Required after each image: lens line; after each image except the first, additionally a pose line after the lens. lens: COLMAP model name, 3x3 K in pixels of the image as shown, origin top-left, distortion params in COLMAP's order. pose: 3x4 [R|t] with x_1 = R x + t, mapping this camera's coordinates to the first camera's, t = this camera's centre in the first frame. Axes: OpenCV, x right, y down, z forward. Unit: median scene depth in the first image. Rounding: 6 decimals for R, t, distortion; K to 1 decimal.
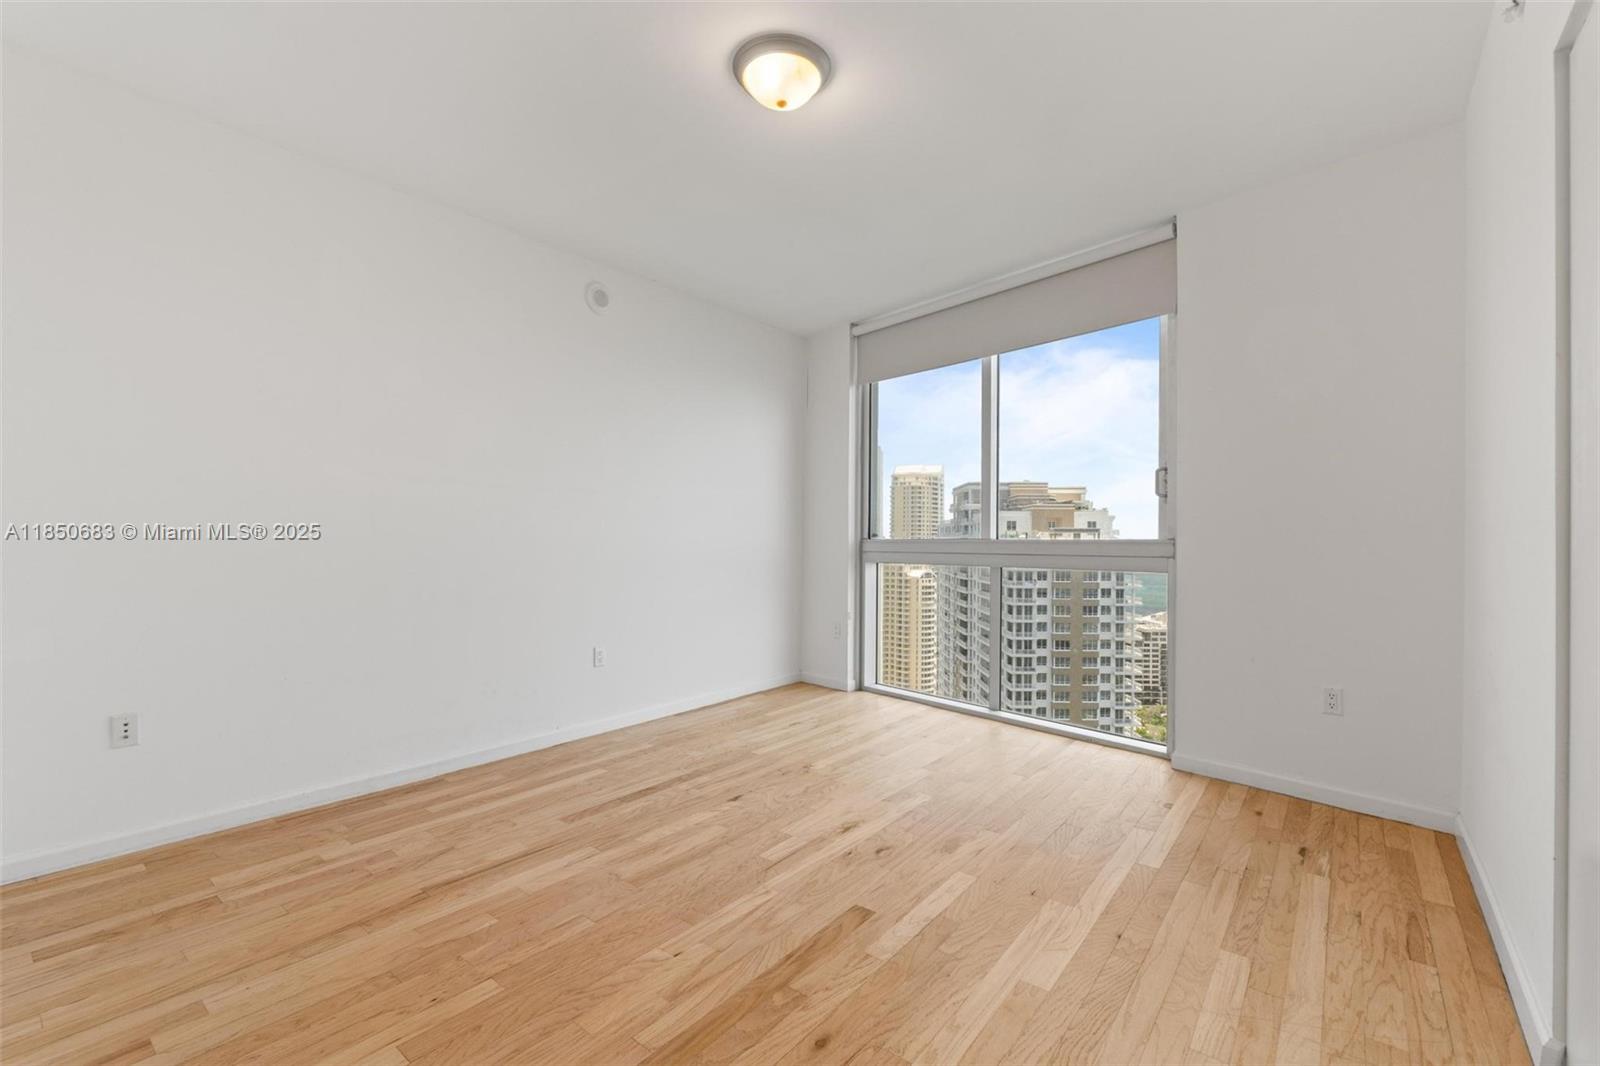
lens RADIAL K [[681.8, 0, 809.2], [0, 681.8, 542.6], [0, 0, 1]] dist [-0.003728, -0.000198]
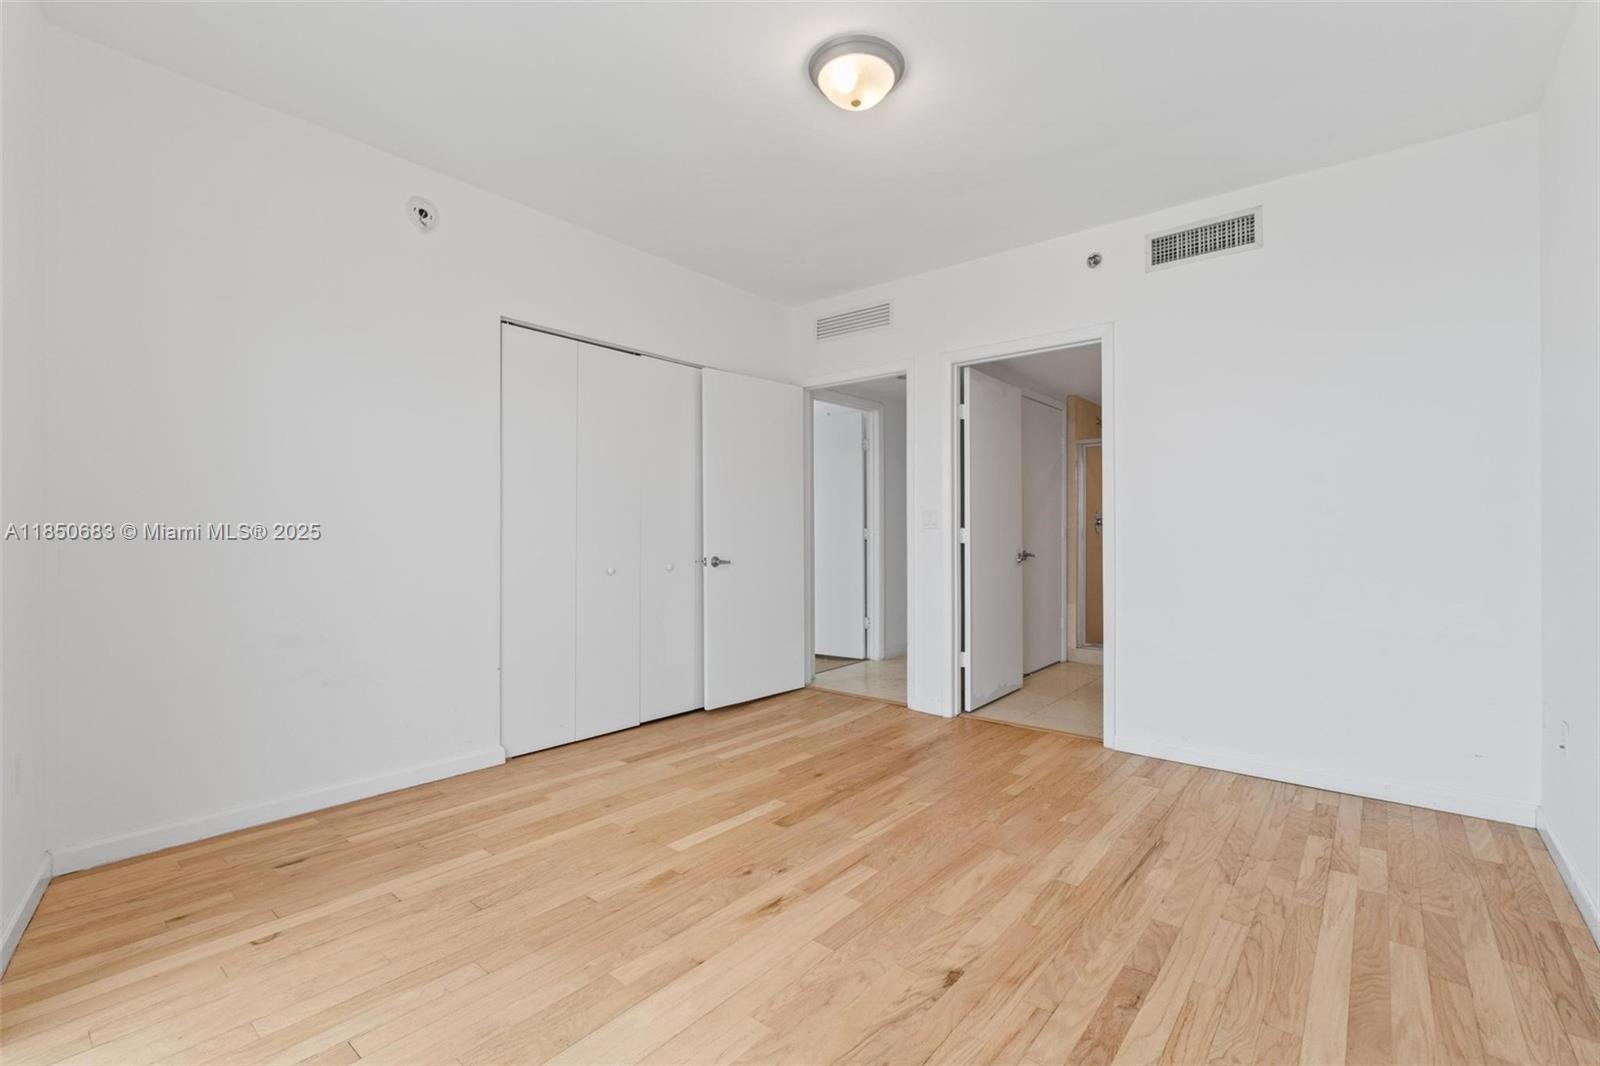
lens RADIAL K [[681.8, 0, 809.2], [0, 681.8, 542.6], [0, 0, 1]] dist [-0.003728, -0.000198]
pose [[-0.999744, -0.006625, 0.021626, 0.003315], [-0.006346, 0.999896, 0.012956, 0.001866], [-0.021710, 0.012815, -0.999682, 1.938515]]
